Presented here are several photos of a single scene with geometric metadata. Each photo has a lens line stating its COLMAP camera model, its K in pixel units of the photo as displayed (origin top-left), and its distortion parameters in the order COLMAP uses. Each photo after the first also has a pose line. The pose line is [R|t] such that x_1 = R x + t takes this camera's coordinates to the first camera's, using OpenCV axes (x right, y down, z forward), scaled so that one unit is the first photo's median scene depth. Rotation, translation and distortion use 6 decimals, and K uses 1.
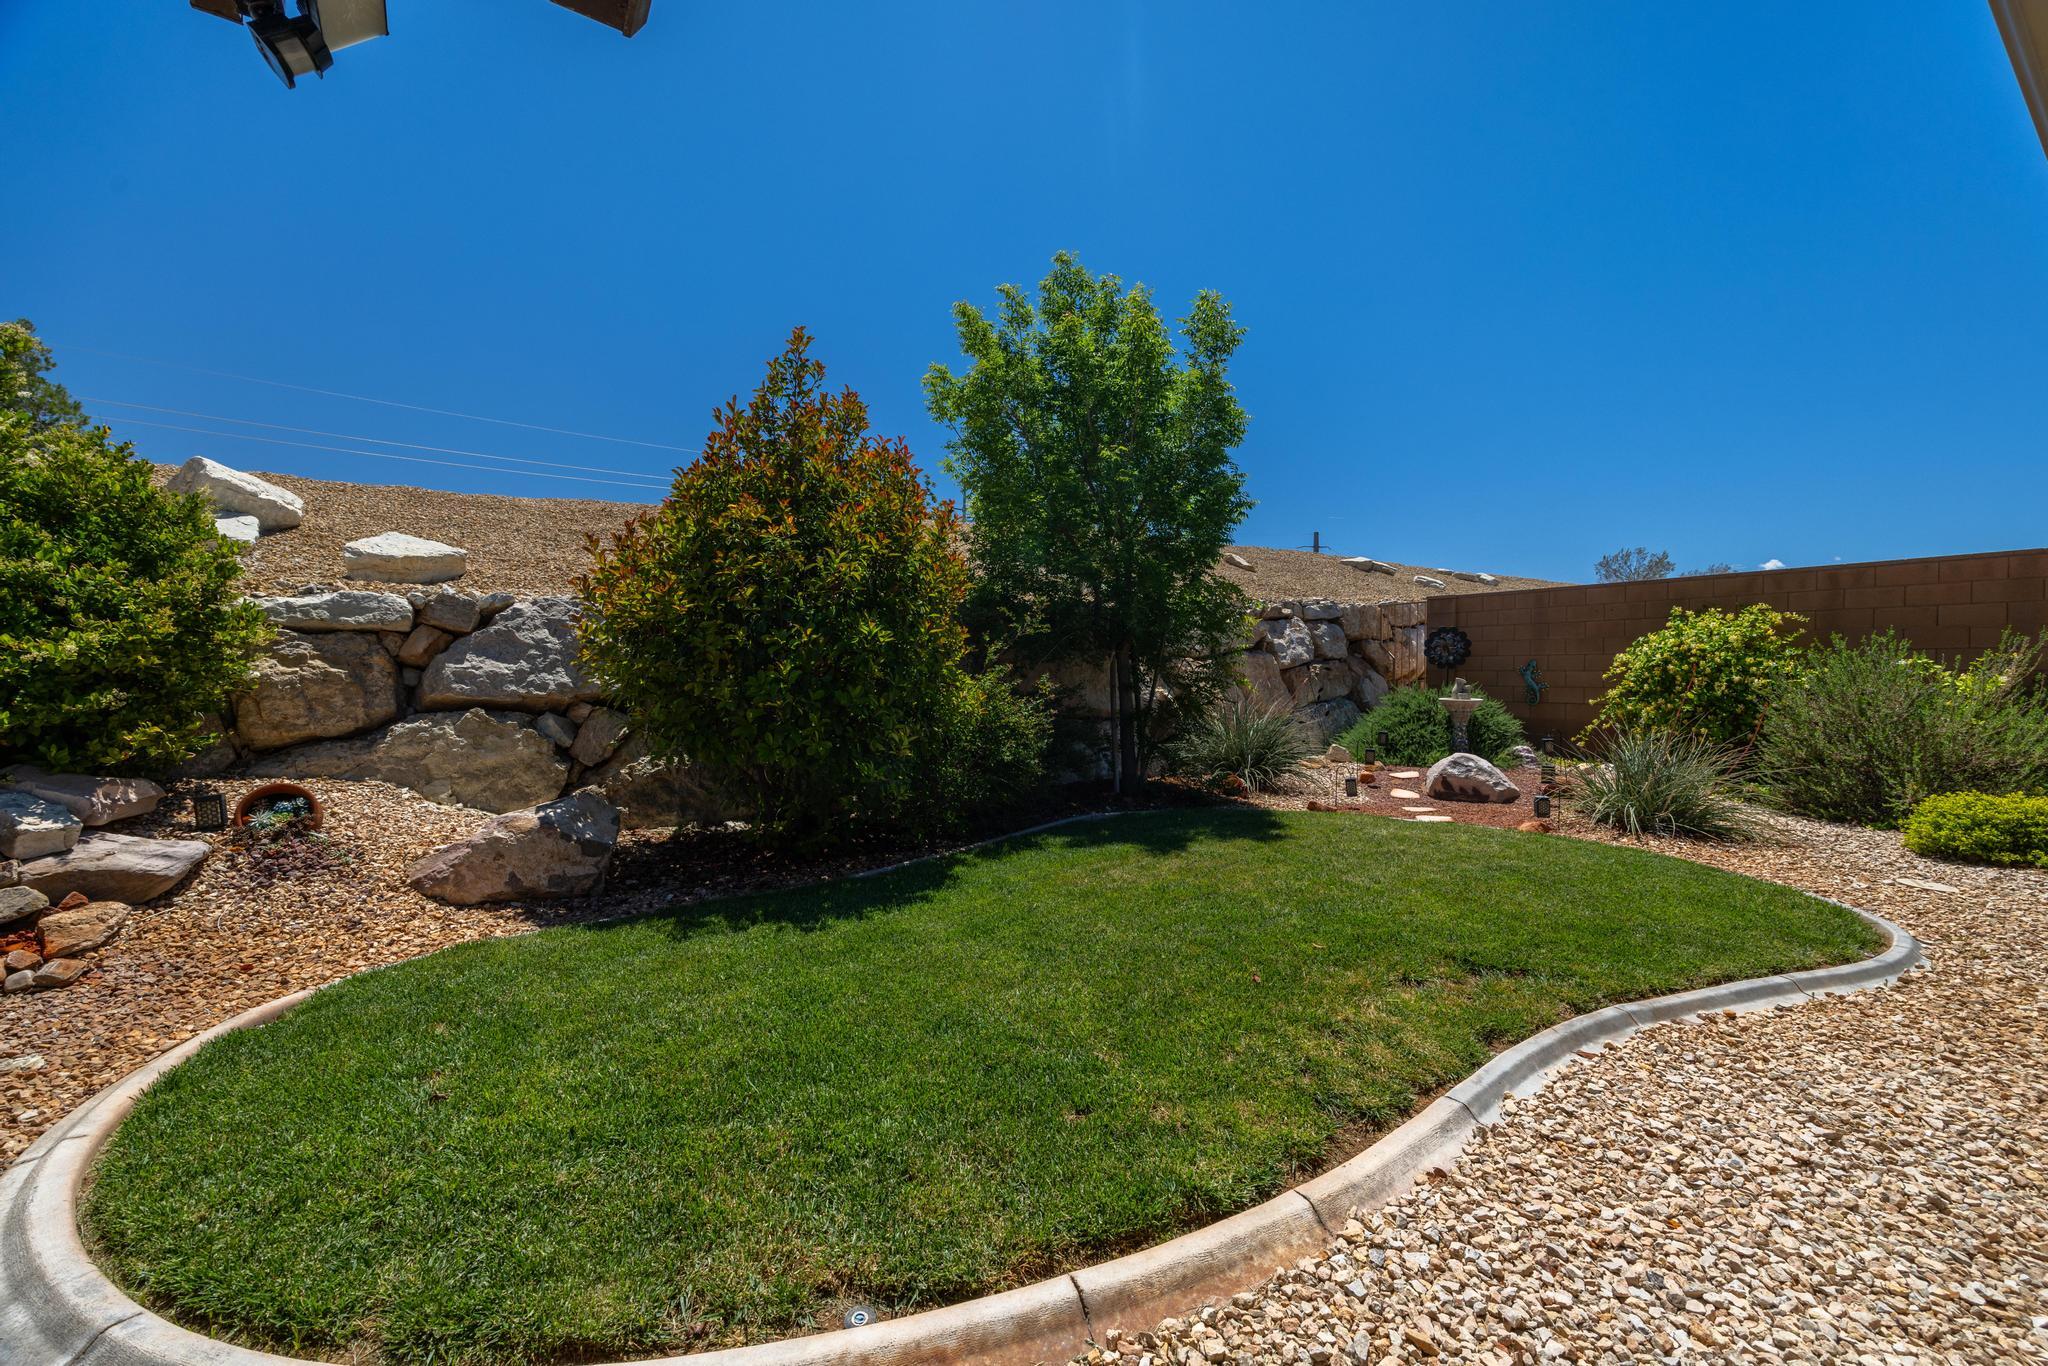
lens RADIAL K [[795.8, 0, 1010.4], [0, 795.8, 690.4], [0, 0, 1]] dist [0.010582, -0.002403]
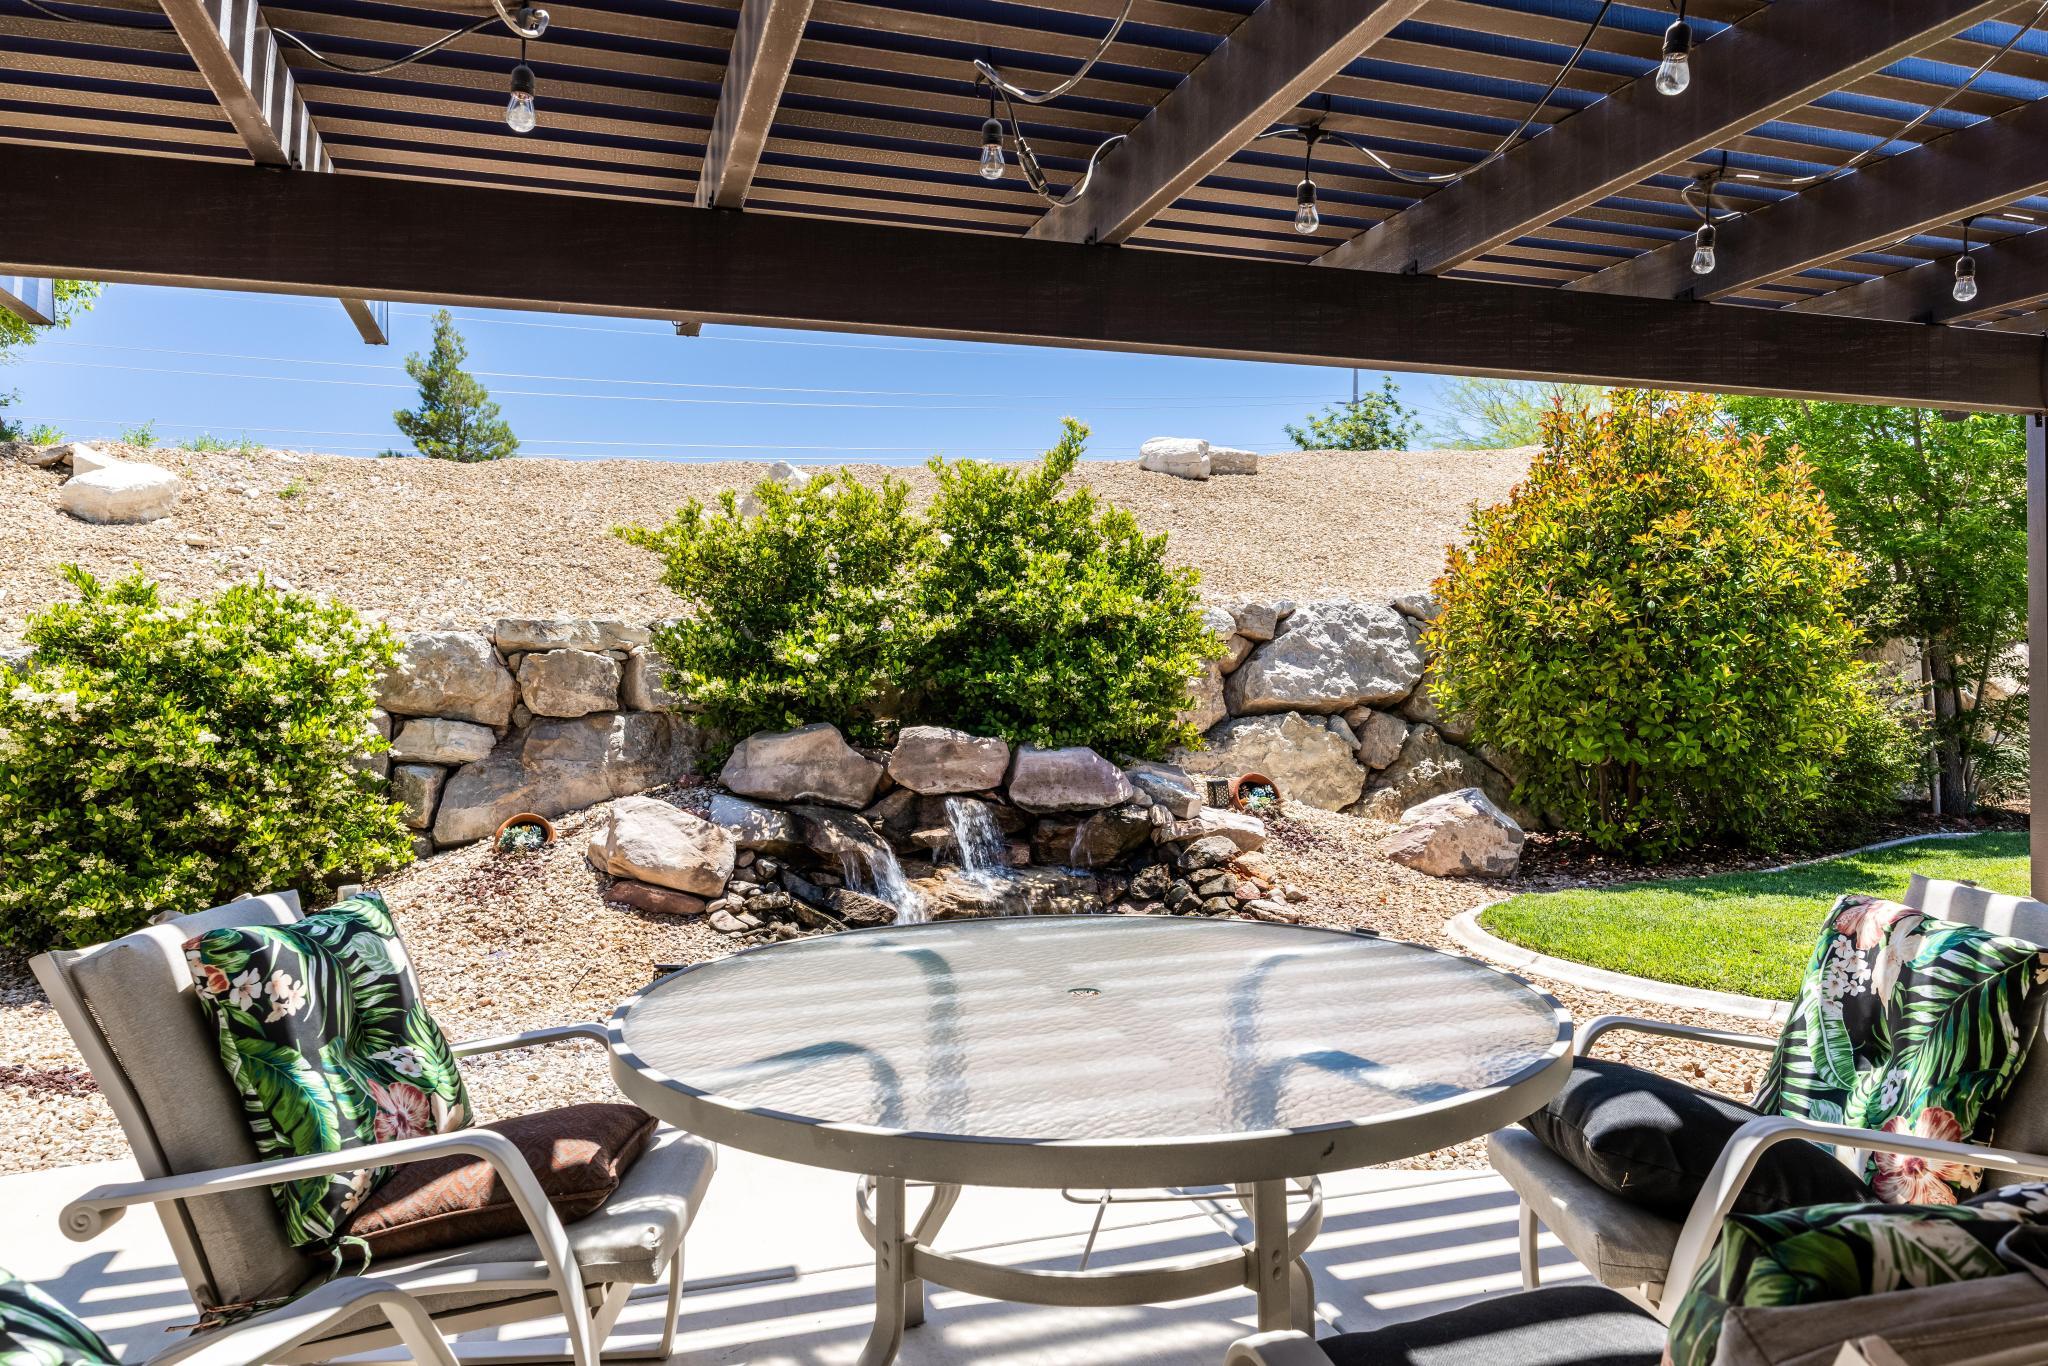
lens RADIAL K [[1281.7, 0, 1027.5], [0, 1281.7, 718.2], [0, 0, 1]] dist [0.007856, 0.001268]
pose [[0.958698, -0.006950, -0.284340, -0.605229], [0.012337, 0.999777, 0.017162, -0.003384], [0.284158, -0.019961, 0.958570, -0.821706]]
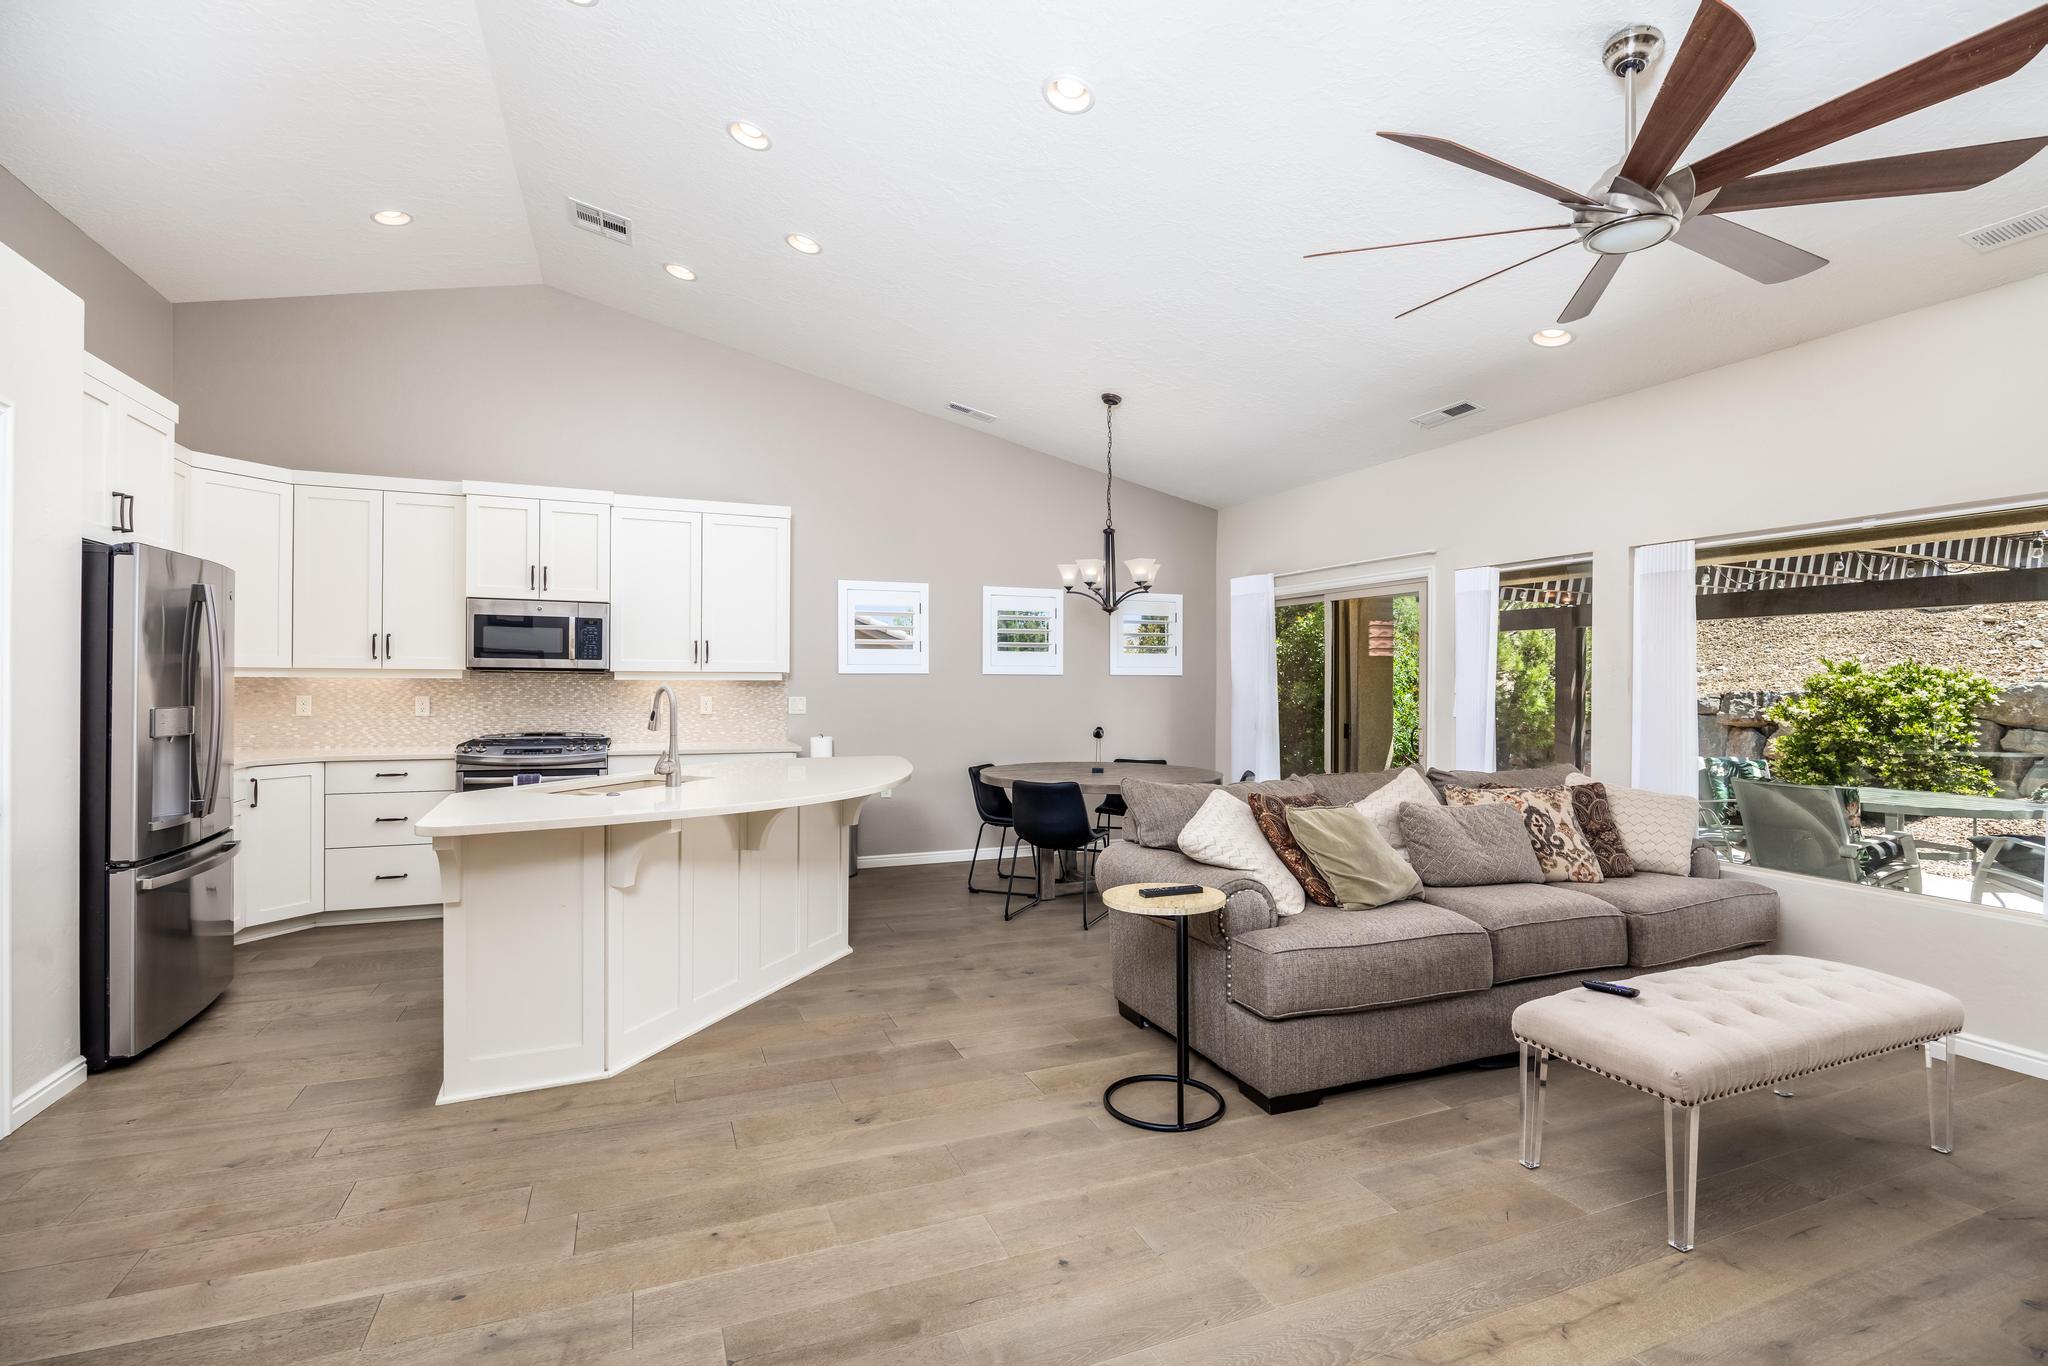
lens RADIAL K [[953.9, 0, 1054.4], [0, 953.9, 671.7], [0, 0, 1]] dist [-0.002075, 0.000480]
pose [[-0.182990, -0.023114, -0.982843, 0.824821], [-0.027693, 0.999448, -0.018348, -0.015384], [0.982725, 0.023860, -0.183530, -1.321617]]
